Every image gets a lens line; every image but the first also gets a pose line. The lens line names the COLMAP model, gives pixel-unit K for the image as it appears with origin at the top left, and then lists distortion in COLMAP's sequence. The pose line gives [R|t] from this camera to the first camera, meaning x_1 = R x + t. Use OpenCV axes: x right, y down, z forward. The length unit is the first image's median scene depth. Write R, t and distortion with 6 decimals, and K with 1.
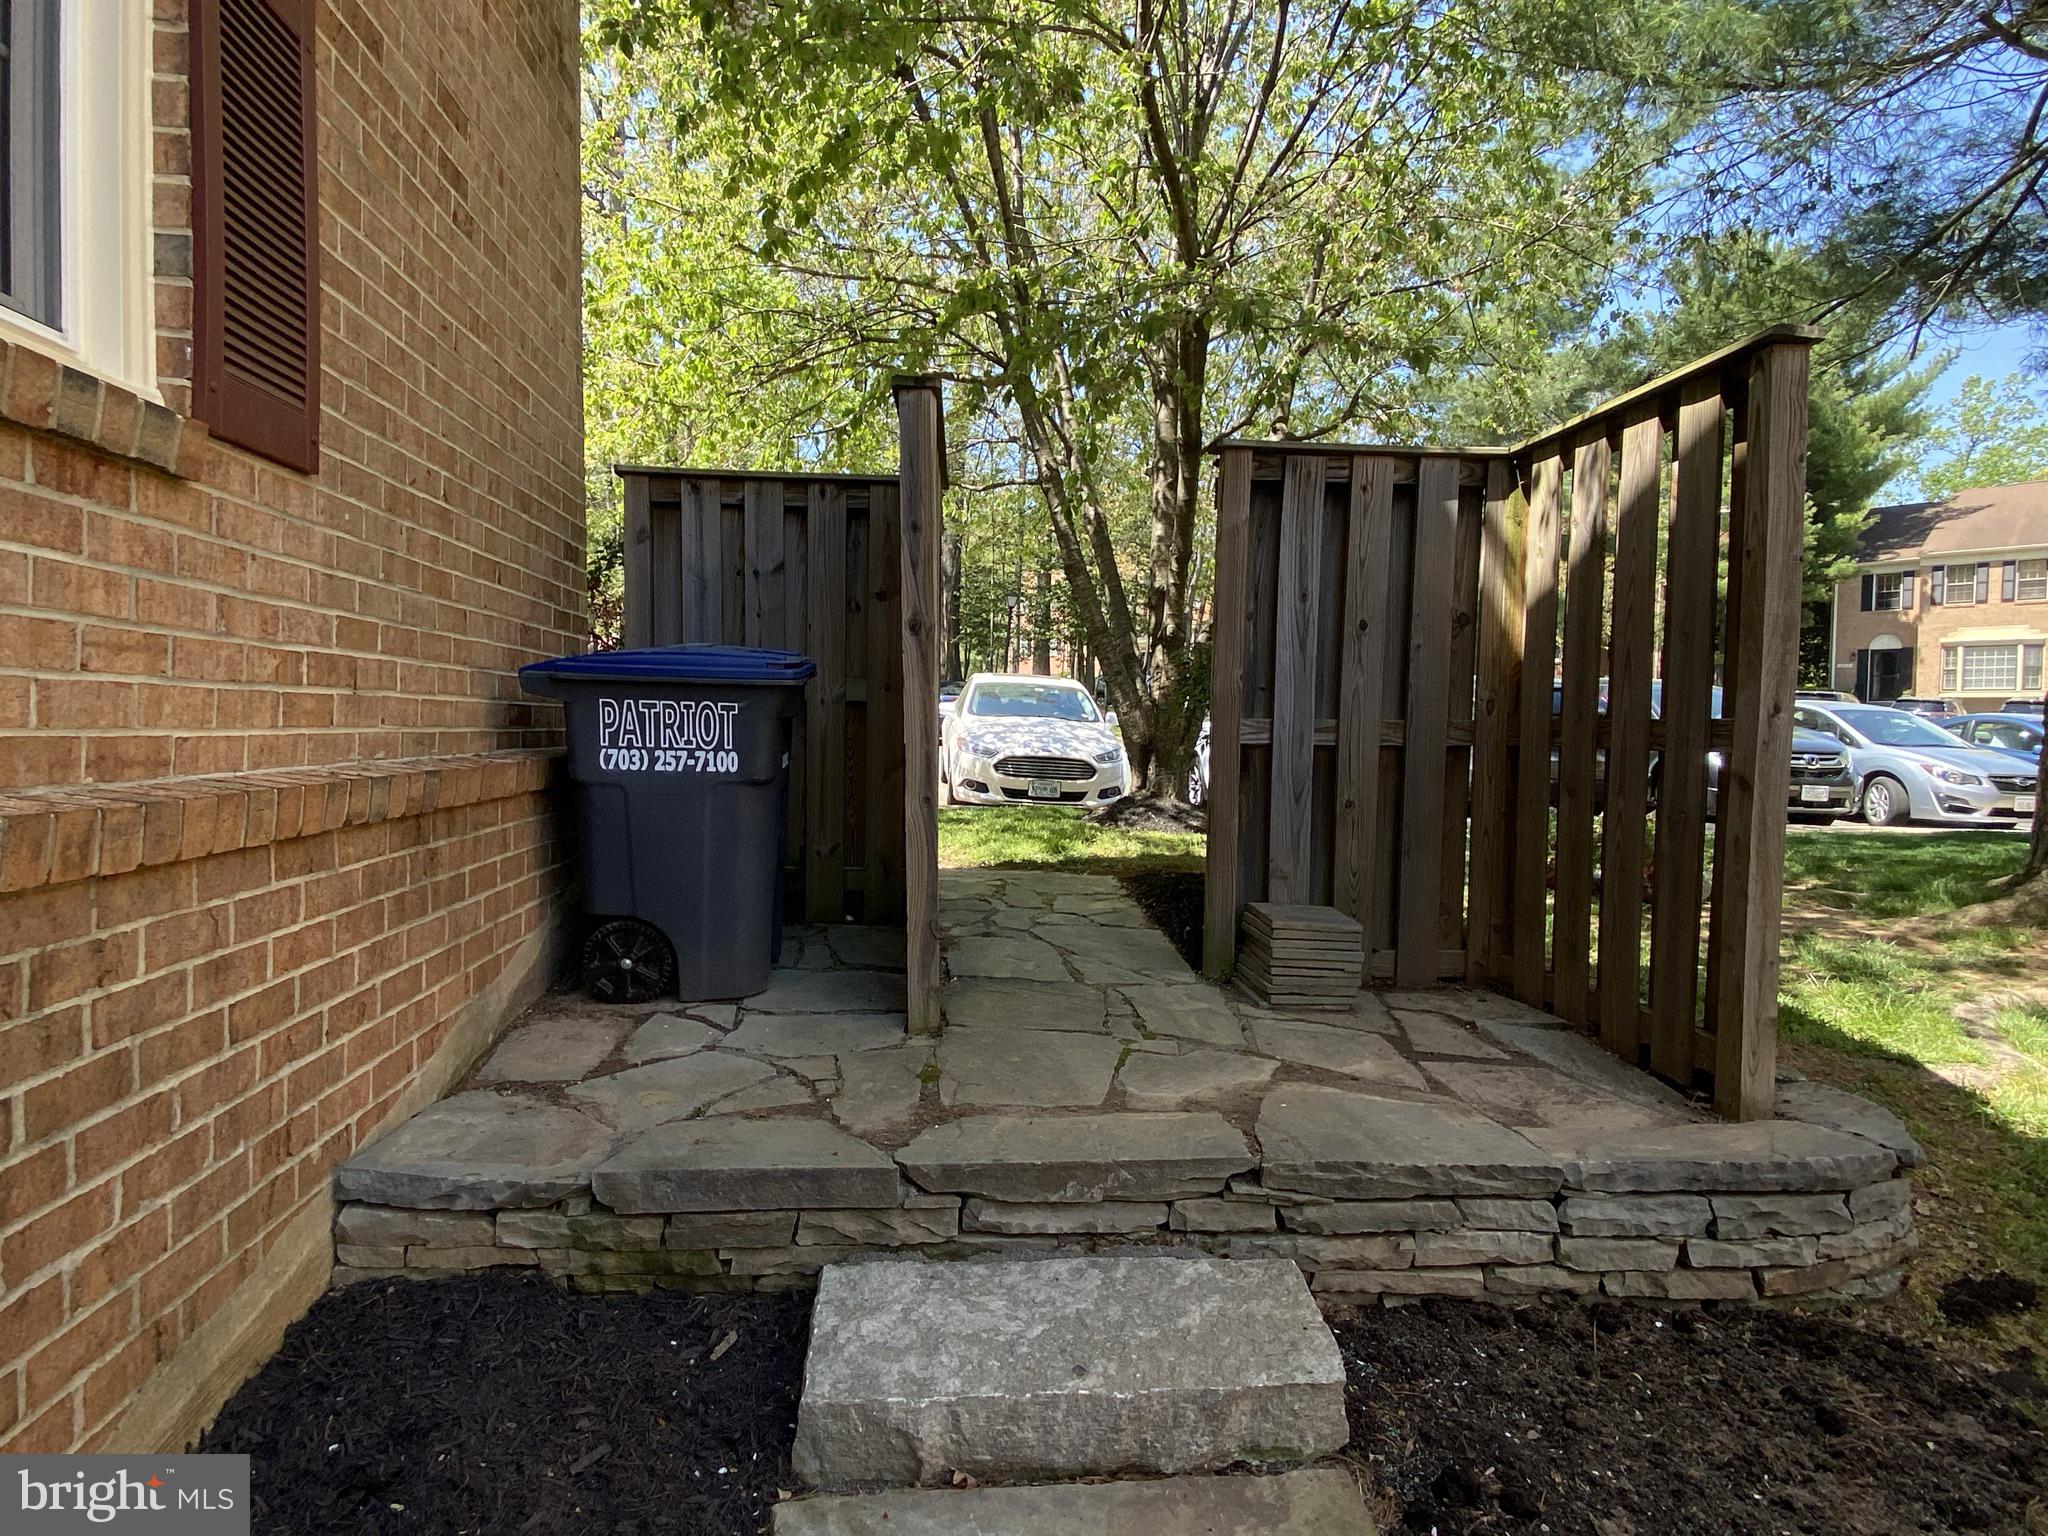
lens RADIAL K [[1090.0, 0, 1024.0], [0, 1090.0, 768.0], [0, 0, 1]] dist [0.050021, 0.000338]
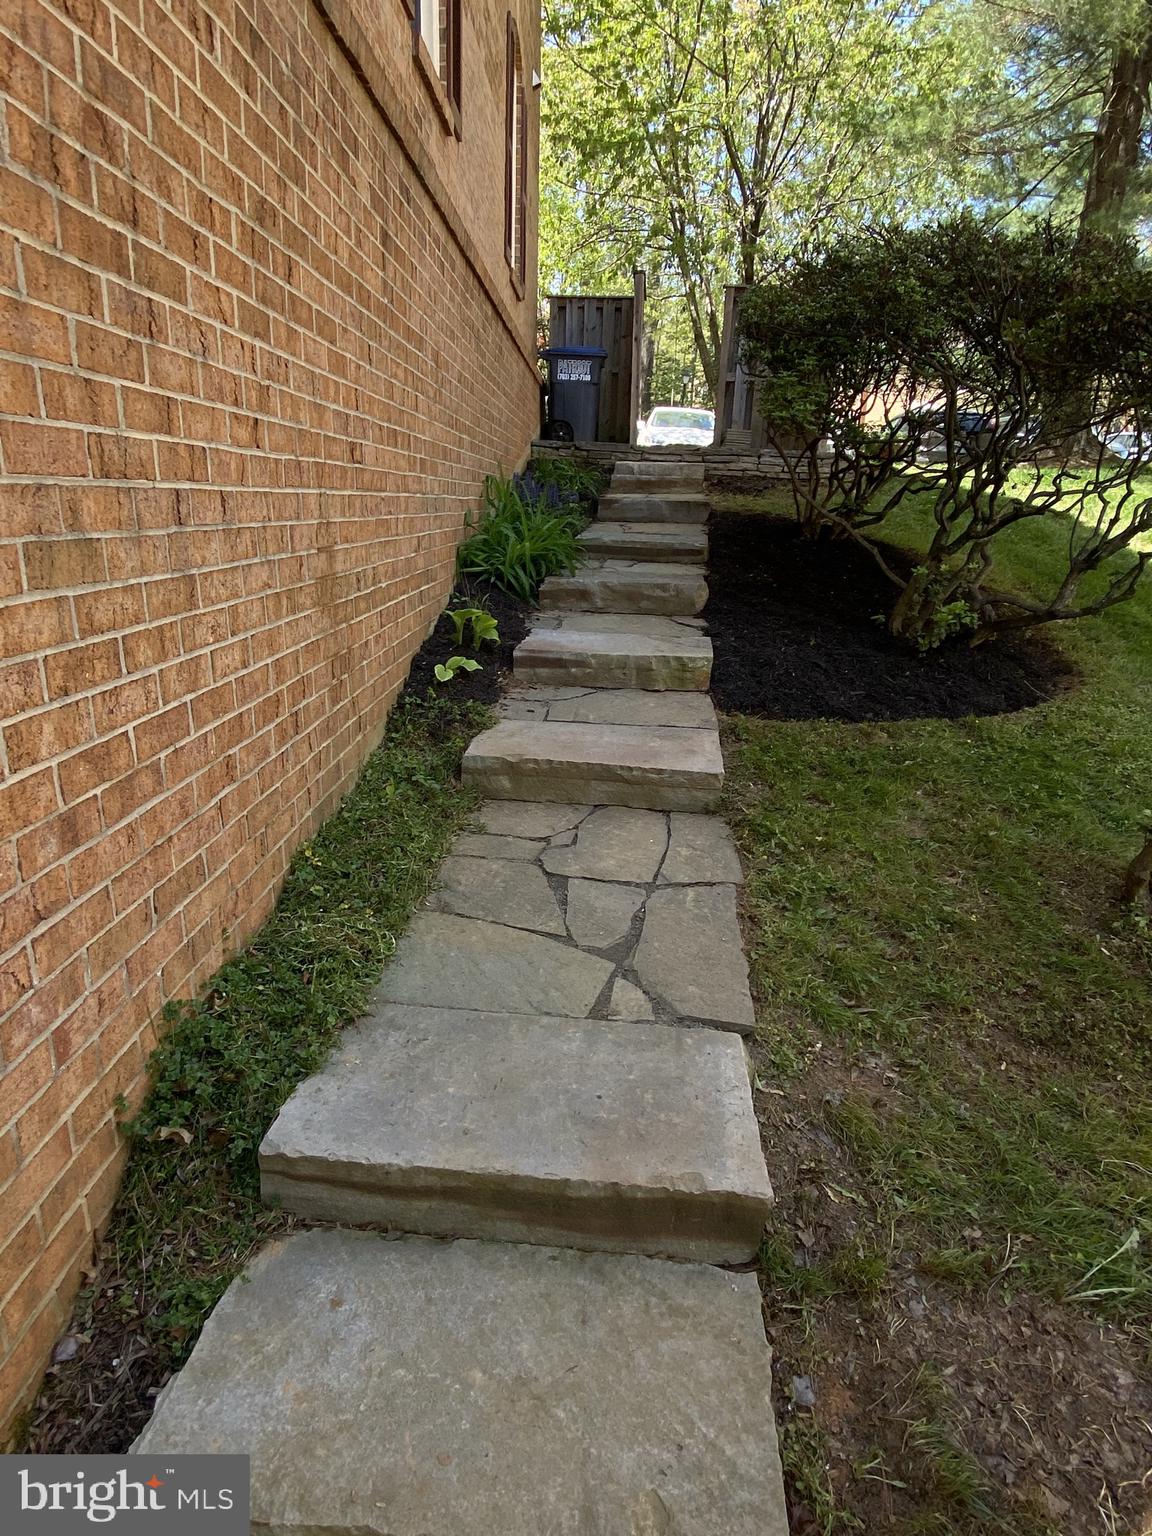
lens RADIAL K [[817.5, 0, 576.0], [0, 817.5, 768.0], [0, 0, 1]] dist [0.050021, 0.000338]
pose [[0.989384, 0.054347, -0.134778, 0.140542], [-0.017284, 0.964863, 0.262185, 0.461670], [0.144292, -0.257072, 0.955560, -1.817811]]
